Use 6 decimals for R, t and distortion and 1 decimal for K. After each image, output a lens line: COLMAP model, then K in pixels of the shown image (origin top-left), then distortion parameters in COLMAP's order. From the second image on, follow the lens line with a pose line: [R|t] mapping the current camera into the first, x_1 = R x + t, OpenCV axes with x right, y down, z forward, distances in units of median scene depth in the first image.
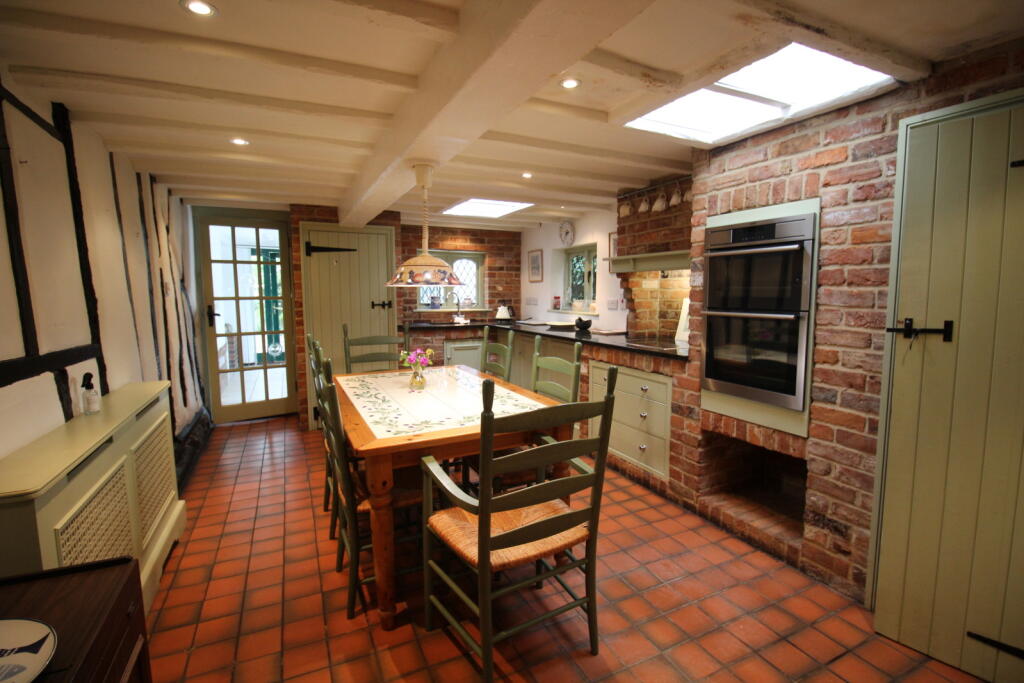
lens RADIAL K [[478.1, 0, 515.8], [0, 478.1, 337.7], [0, 0, 1]] dist [0.000832, -0.000147]
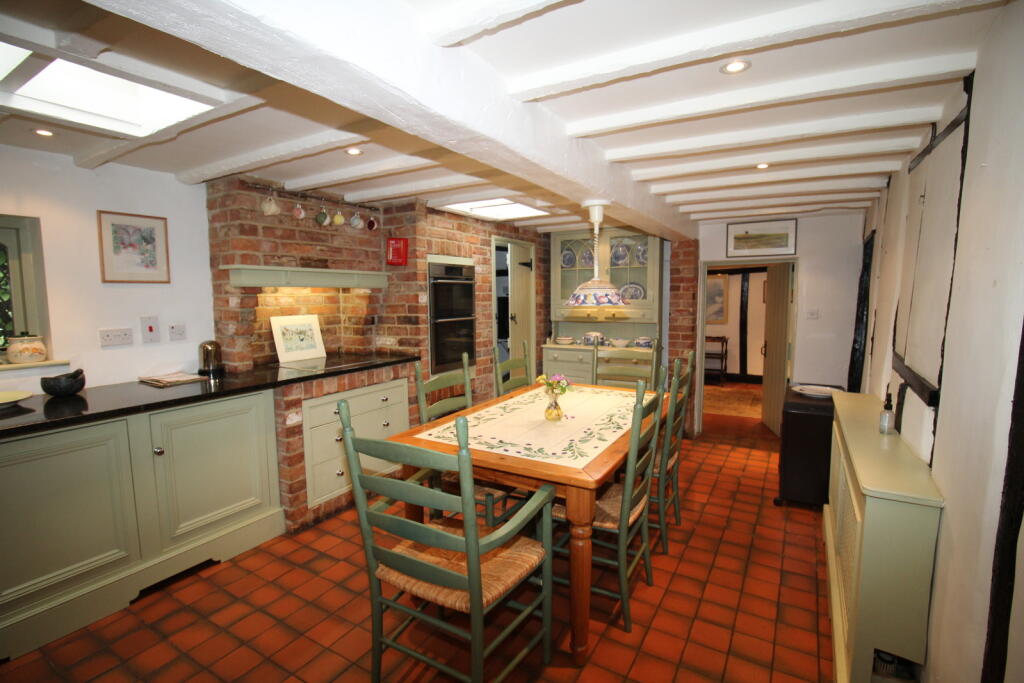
lens RADIAL K [[478.1, 0, 515.8], [0, 478.1, 337.7], [0, 0, 1]] dist [0.000832, -0.000147]
pose [[-0.553302, -0.073508, 0.829731, -0.951543], [0.088711, 0.985234, 0.146441, -0.195491], [-0.828243, 0.154632, -0.538611, 1.611399]]
